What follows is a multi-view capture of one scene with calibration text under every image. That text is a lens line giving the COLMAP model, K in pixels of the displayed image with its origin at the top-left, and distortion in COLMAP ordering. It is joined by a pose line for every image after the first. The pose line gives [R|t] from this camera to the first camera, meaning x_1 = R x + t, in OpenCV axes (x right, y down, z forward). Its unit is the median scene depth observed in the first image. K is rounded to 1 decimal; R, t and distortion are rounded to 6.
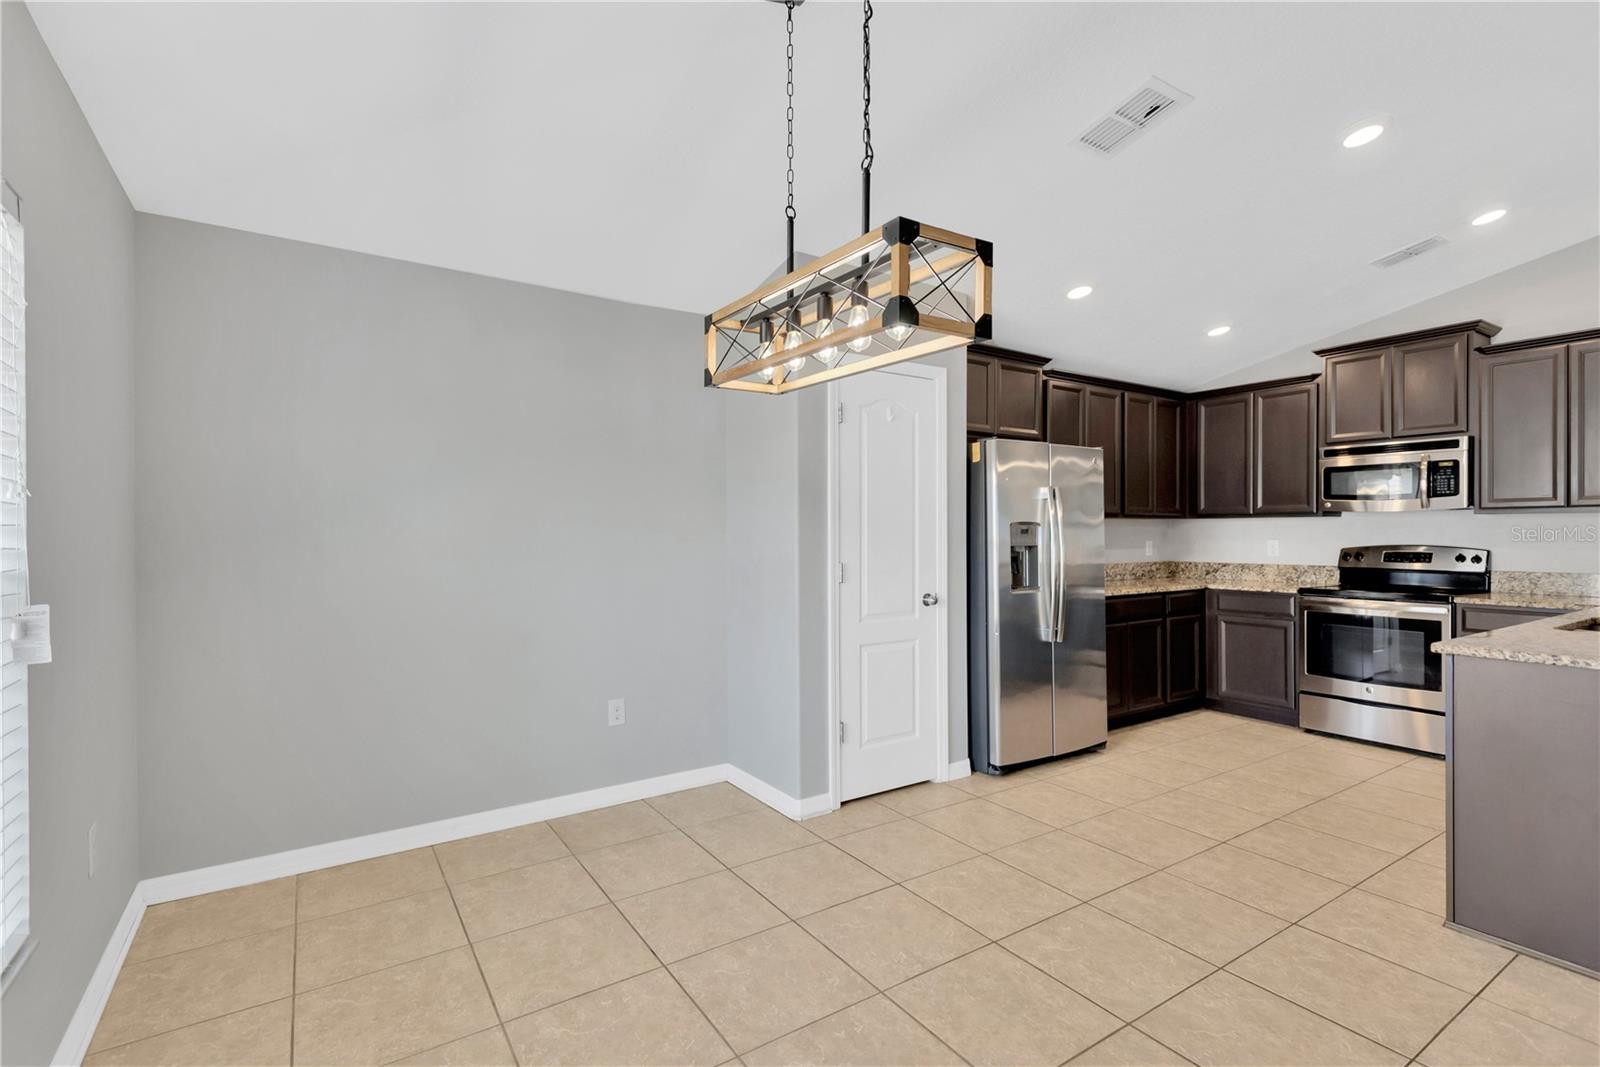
lens RADIAL K [[745.1, 0, 793.1], [0, 745.1, 532.7], [0, 0, 1]] dist [0.004760, -0.001051]
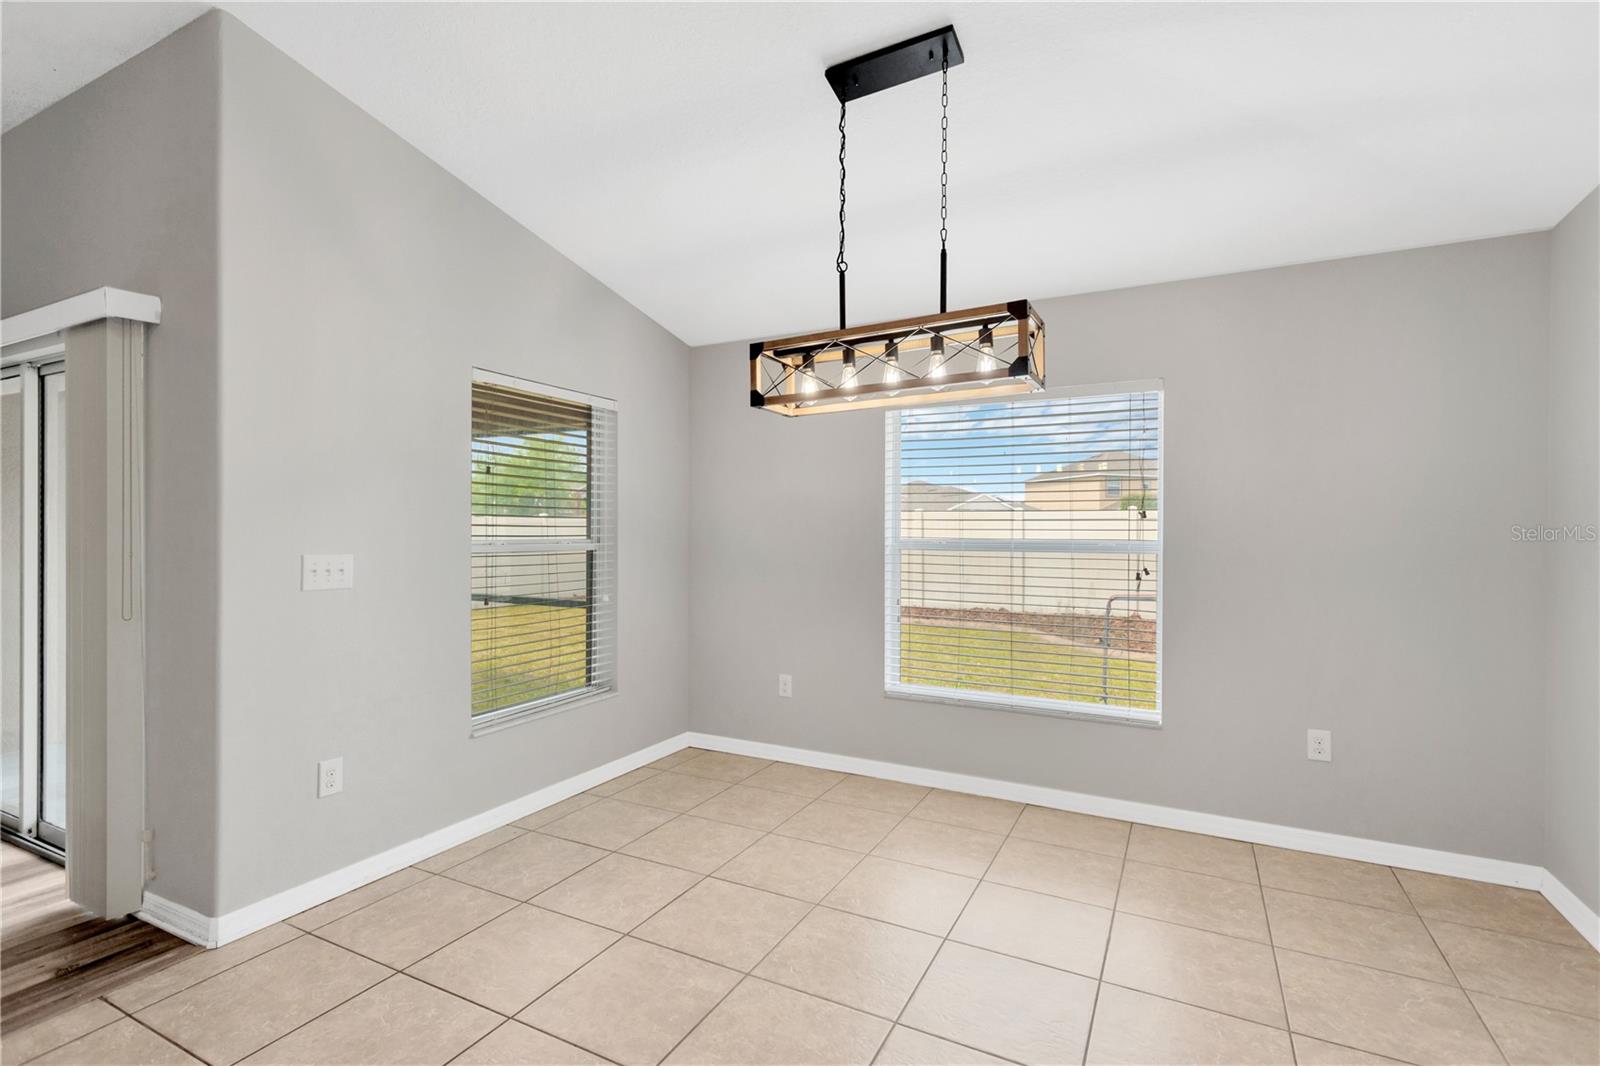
lens RADIAL K [[745.1, 0, 806.4], [0, 745.1, 537.6], [0, 0, 1]] dist [0.004760, -0.001051]
pose [[-0.868764, 0.003507, -0.495214, 0.698826], [0.000583, 0.999981, 0.006058, -0.001815], [0.495226, 0.004974, -0.868750, 1.807252]]
